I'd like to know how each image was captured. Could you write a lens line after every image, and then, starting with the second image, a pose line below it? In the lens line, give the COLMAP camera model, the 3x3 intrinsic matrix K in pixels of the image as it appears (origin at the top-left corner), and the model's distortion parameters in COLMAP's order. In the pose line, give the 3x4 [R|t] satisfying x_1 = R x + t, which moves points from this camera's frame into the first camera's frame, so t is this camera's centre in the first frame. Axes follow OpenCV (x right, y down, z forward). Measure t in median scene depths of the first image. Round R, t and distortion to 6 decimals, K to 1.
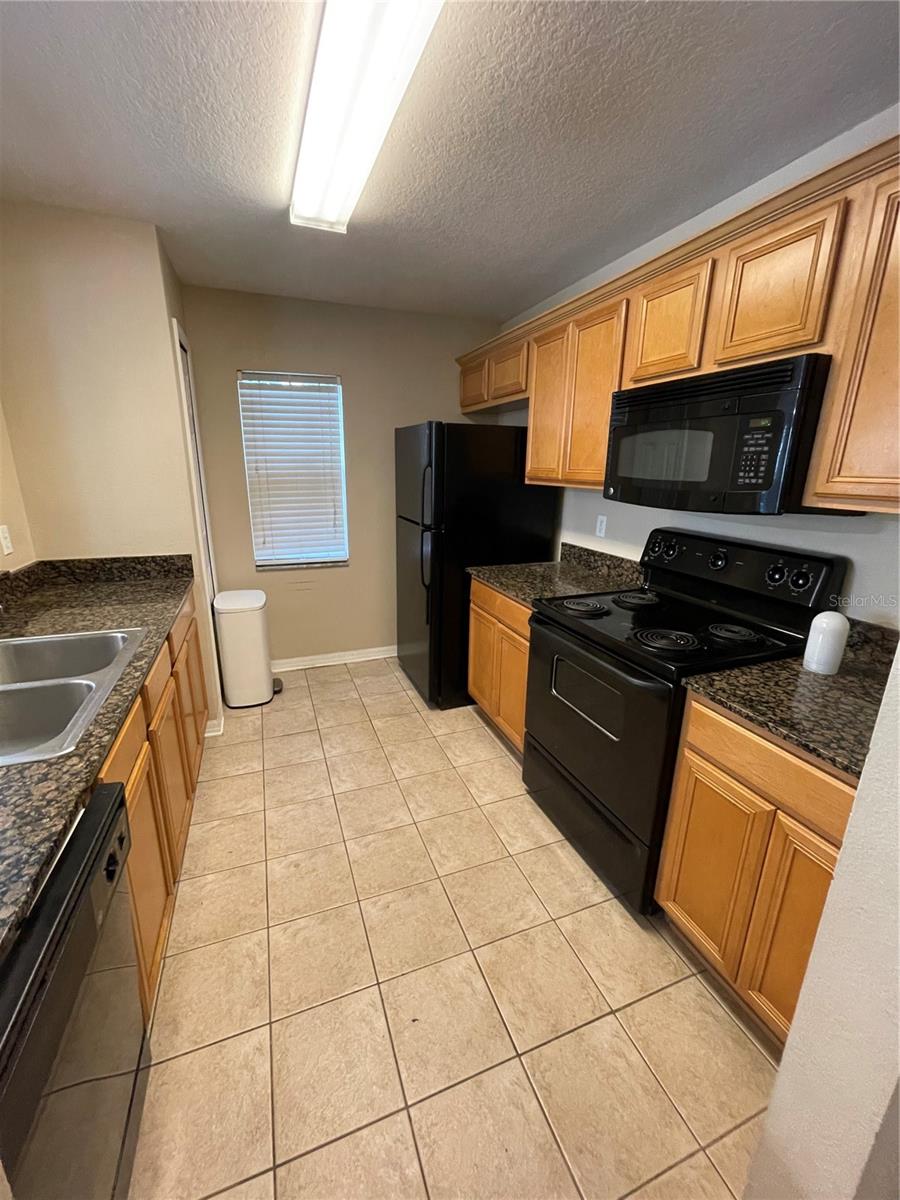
lens RADIAL K [[482.8, 0, 443.5], [0, 482.8, 599.1], [0, 0, 1]] dist [-0.002570, 0.000570]
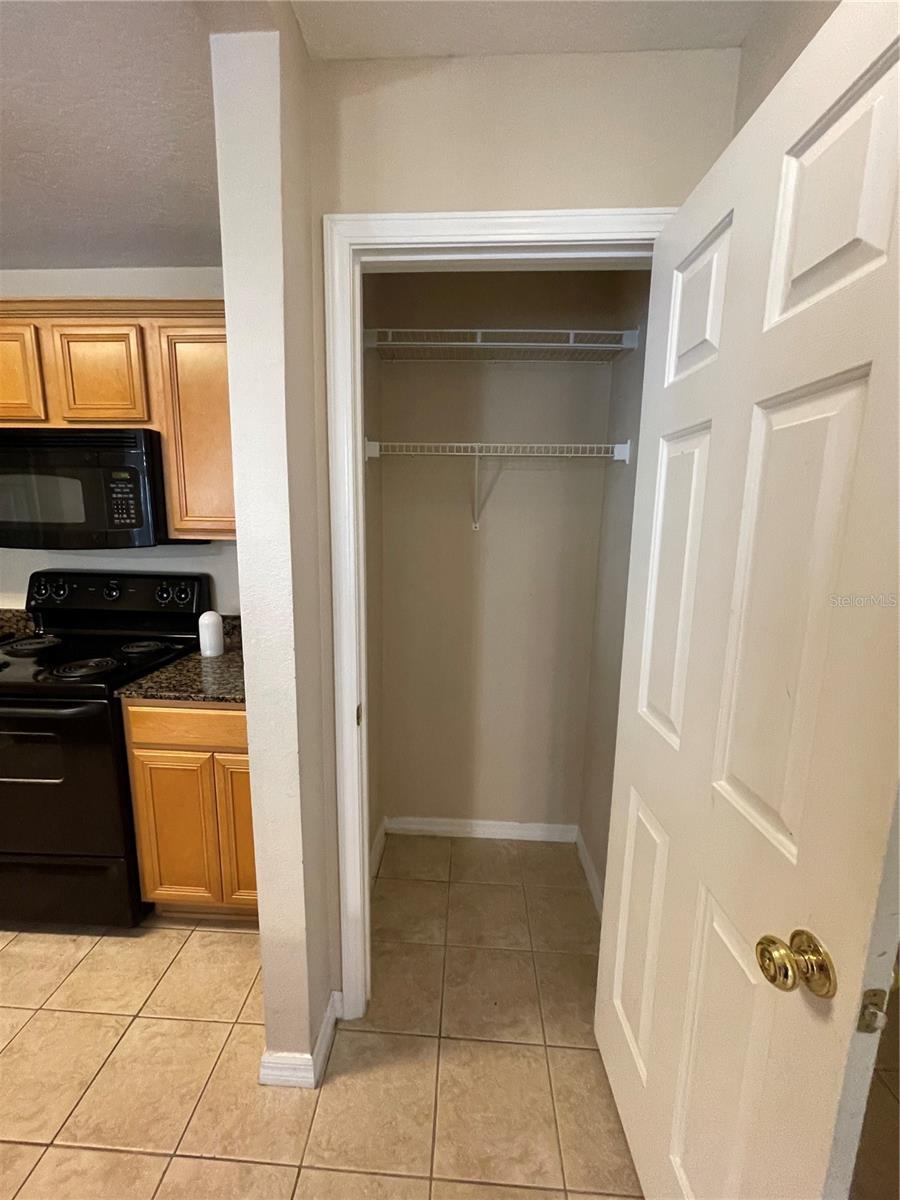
lens RADIAL K [[482.8, 0, 443.5], [0, 482.8, 599.1], [0, 0, 1]] dist [-0.002570, 0.000570]
pose [[0.401784, -0.157977, 0.902005, -0.184829], [0.235028, 0.969802, 0.065162, 0.061097], [-0.885060, 0.185815, 0.426780, -0.215274]]
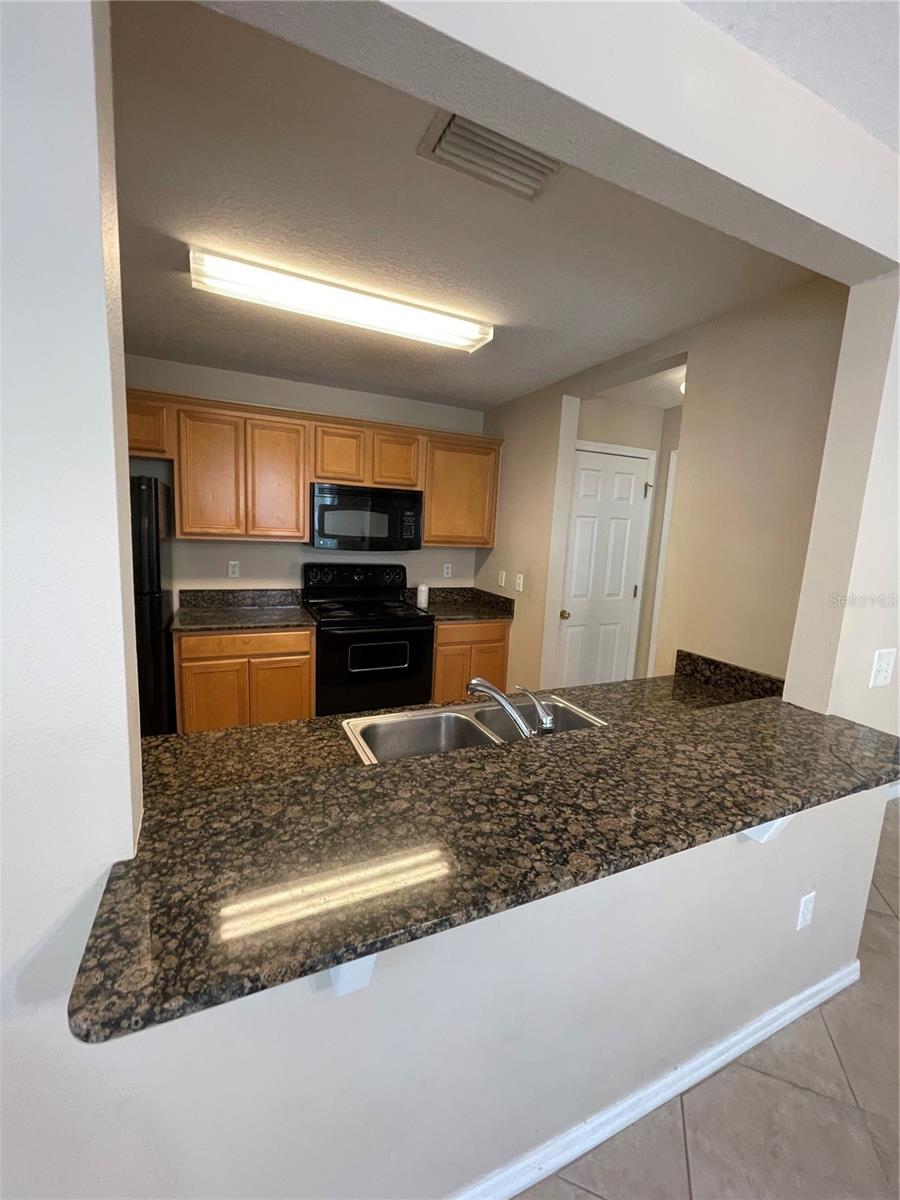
lens RADIAL K [[482.8, 0, 443.5], [0, 482.8, 599.1], [0, 0, 1]] dist [-0.002570, 0.000570]
pose [[-0.081902, -0.163585, 0.983124, -1.814338], [0.221141, 0.958865, 0.177971, -0.336498], [-0.971797, 0.231985, -0.042357, 1.007014]]
